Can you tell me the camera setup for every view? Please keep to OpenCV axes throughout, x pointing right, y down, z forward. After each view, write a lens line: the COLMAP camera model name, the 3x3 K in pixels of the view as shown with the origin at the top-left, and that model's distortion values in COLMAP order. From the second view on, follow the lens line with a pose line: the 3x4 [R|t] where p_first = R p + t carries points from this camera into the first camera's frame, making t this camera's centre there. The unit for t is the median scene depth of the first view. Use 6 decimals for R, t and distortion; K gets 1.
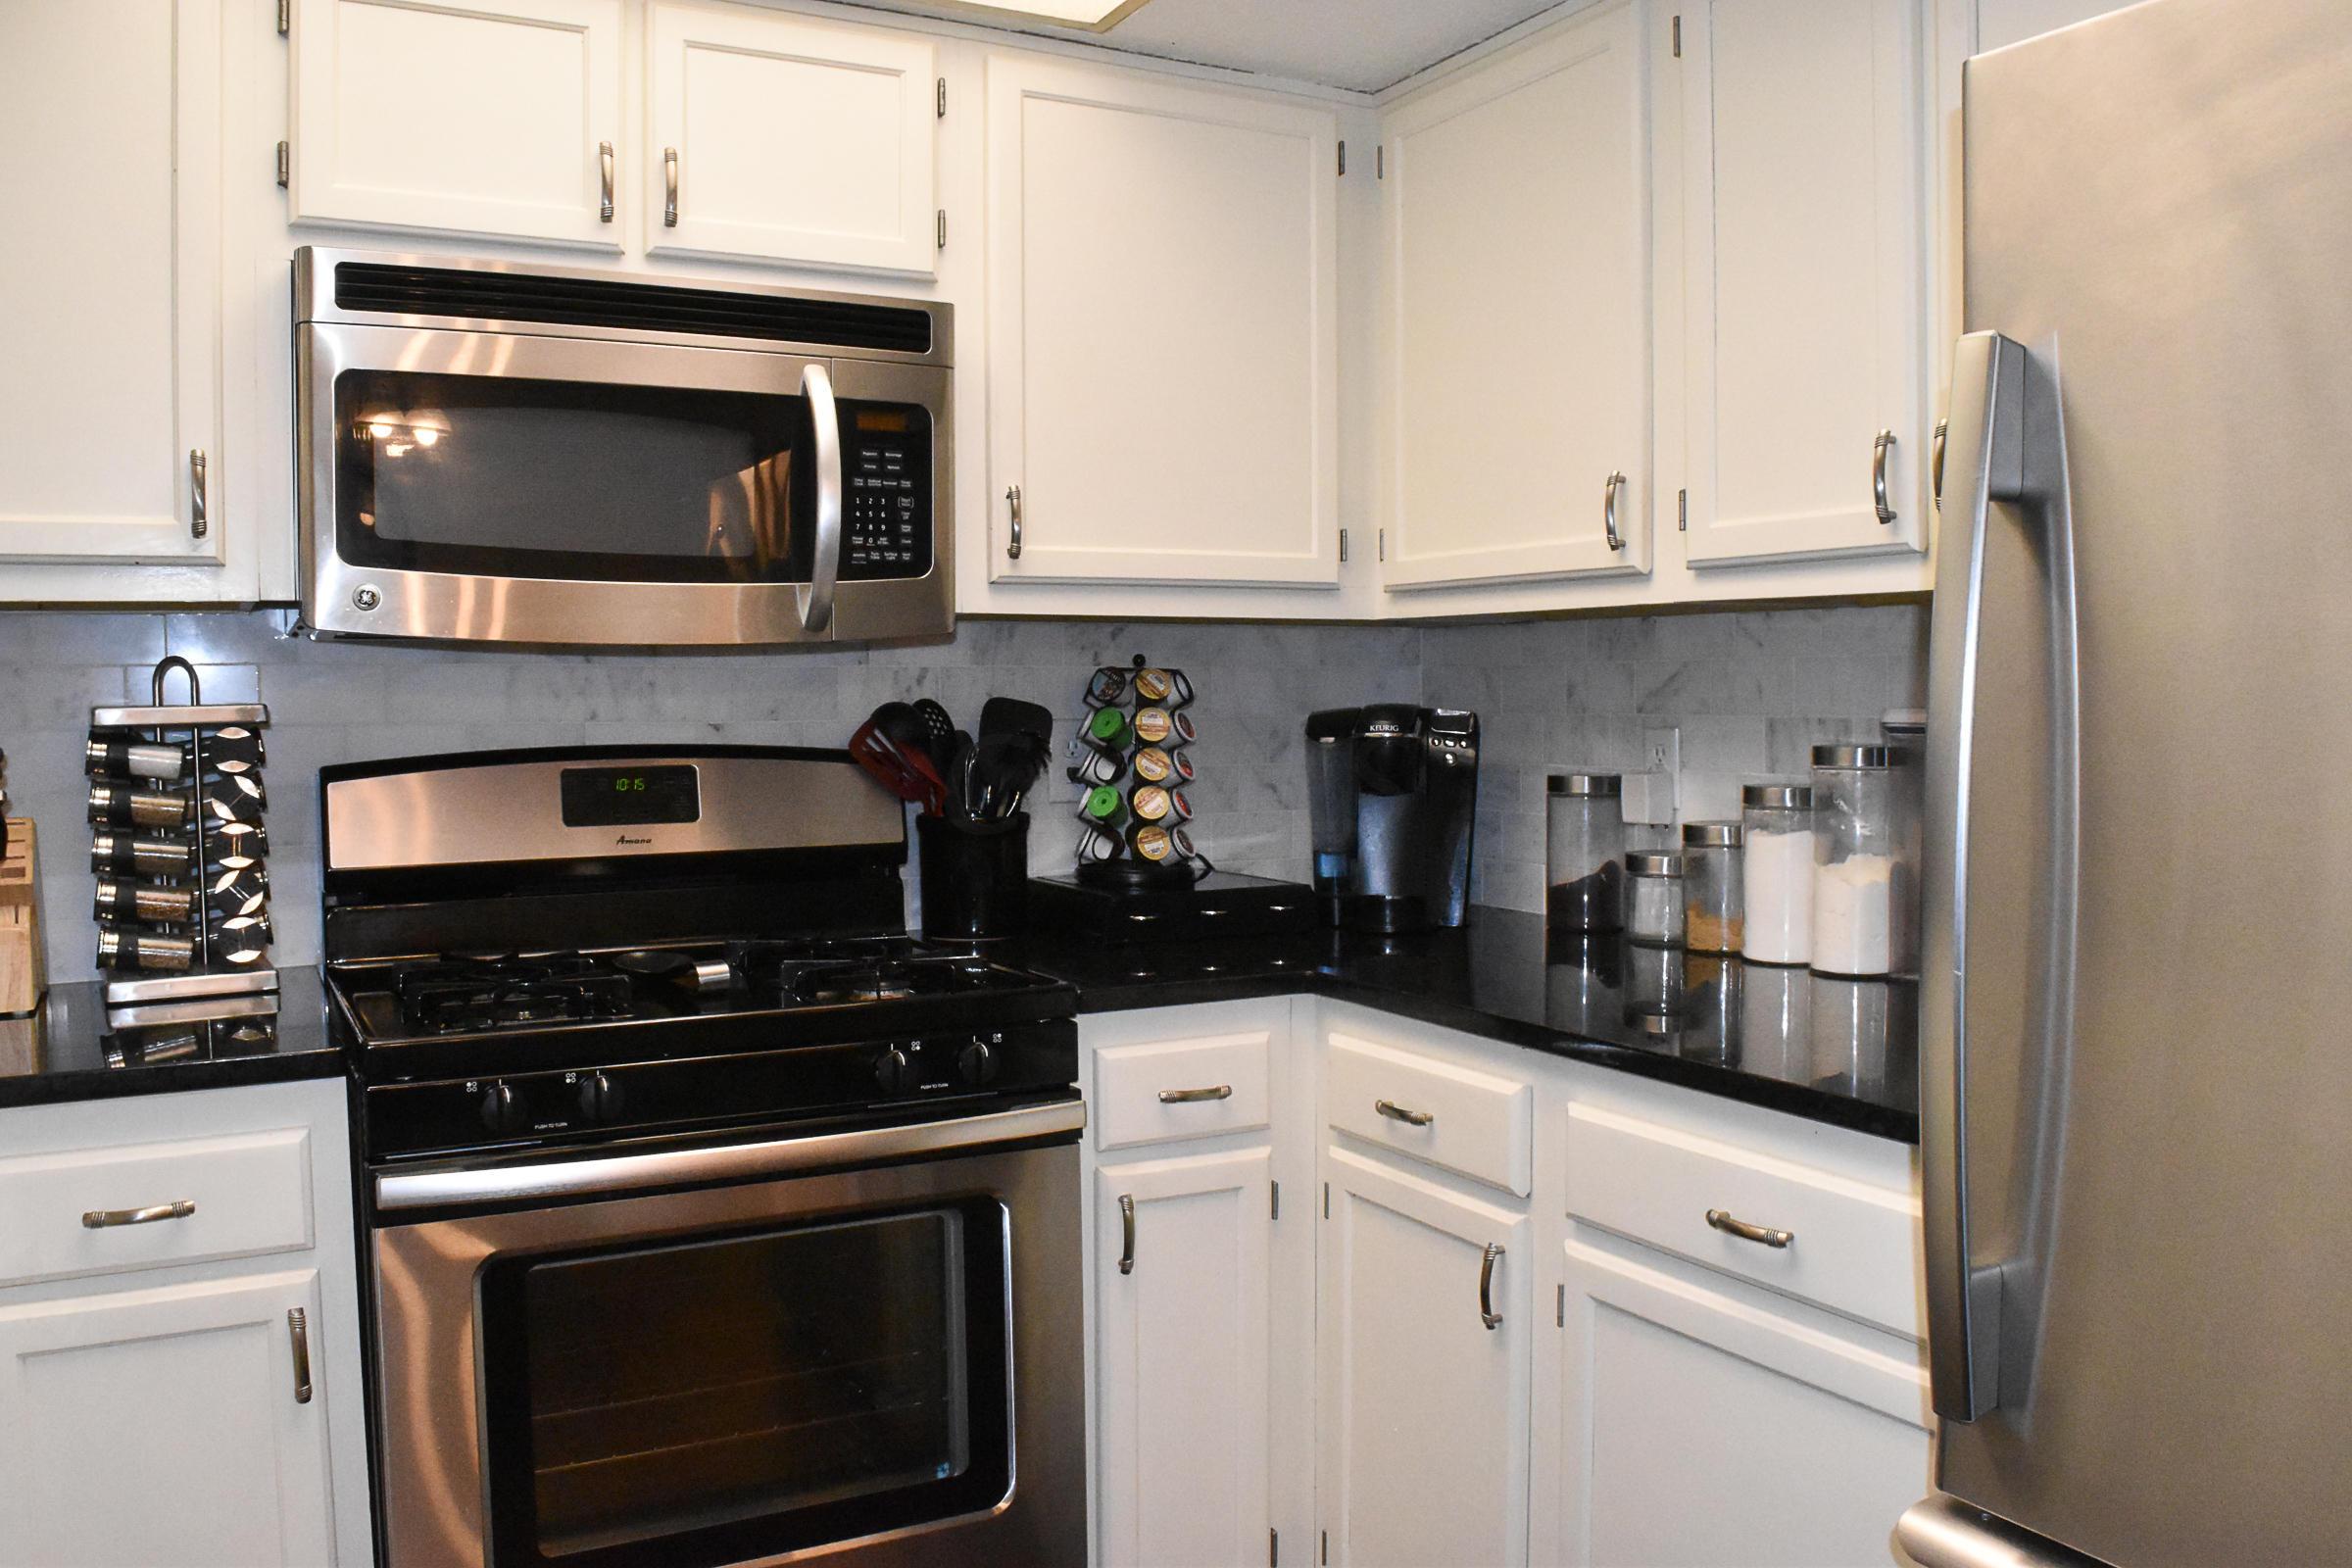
lens RADIAL K [[1862.7, 0, 1176.0], [0, 1862.7, 784.0], [0, 0, 1]] dist [-0.090659, 0.011395]
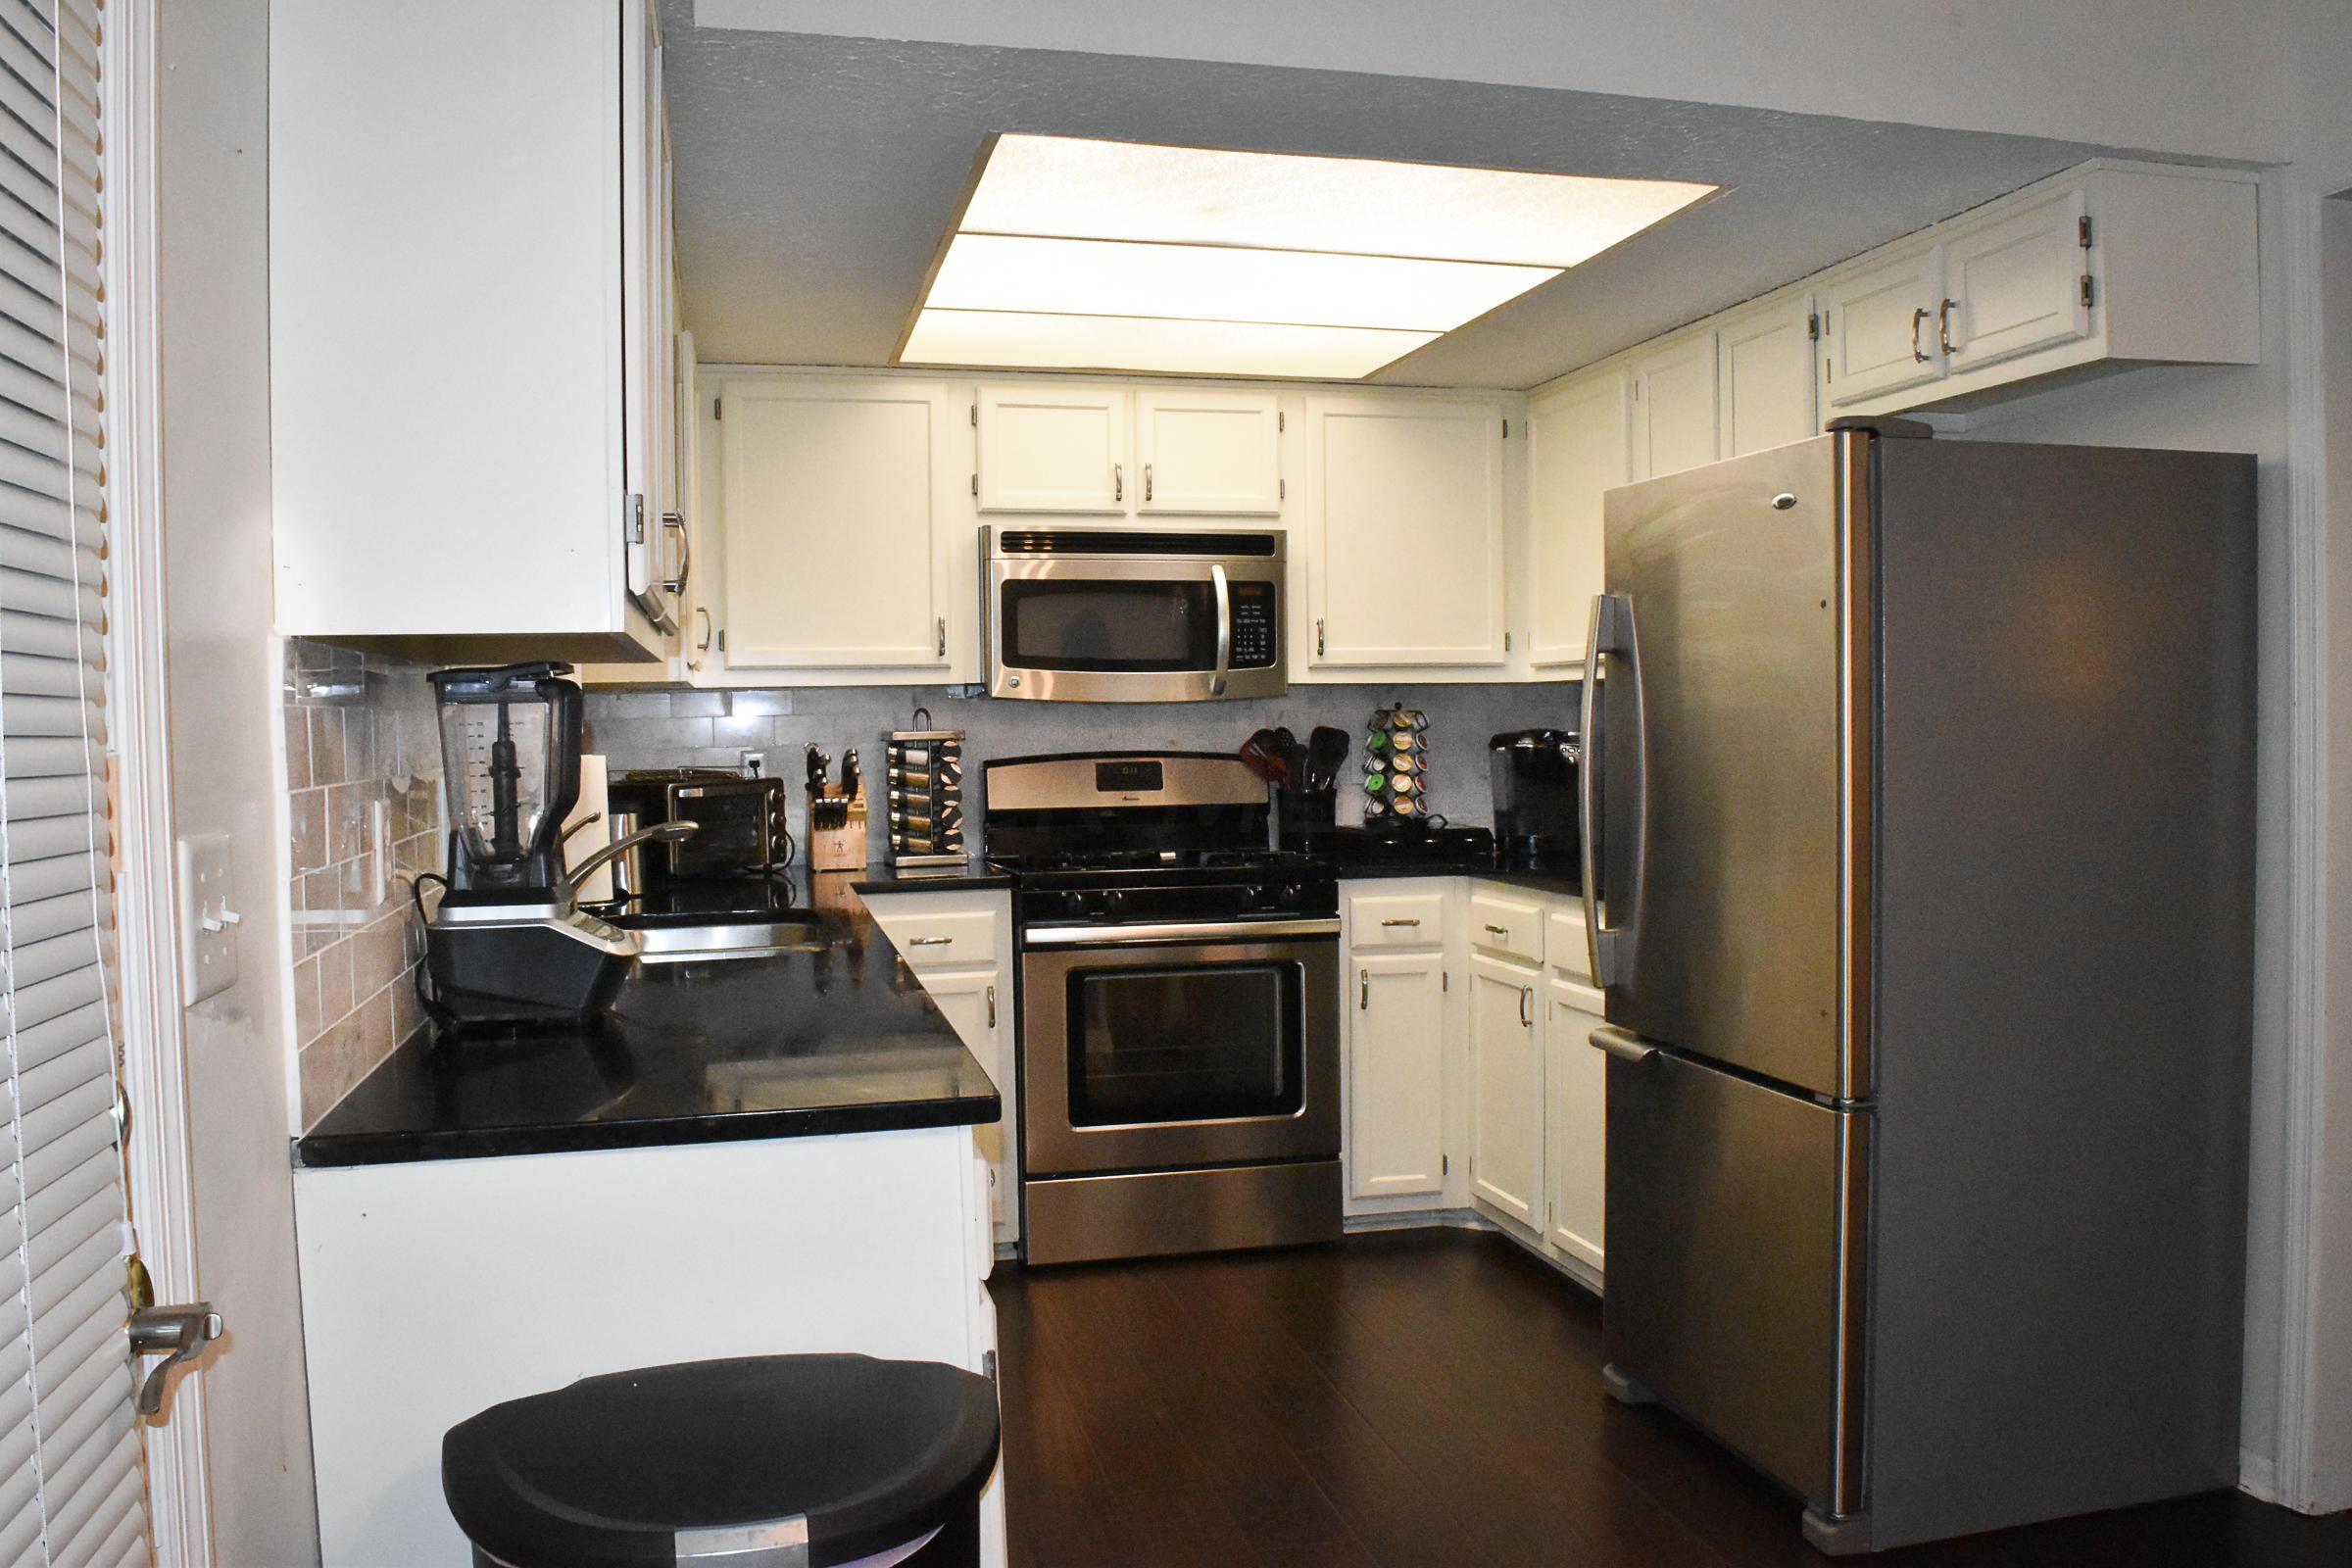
lens RADIAL K [[1862.7, 0, 1176.0], [0, 1862.7, 784.0], [0, 0, 1]] dist [-0.090659, 0.011395]
pose [[0.968688, 0.001810, -0.248274, 0.270729], [-0.005914, 0.999858, -0.015788, 0.049440], [0.248210, 0.016762, 0.968561, -0.999777]]
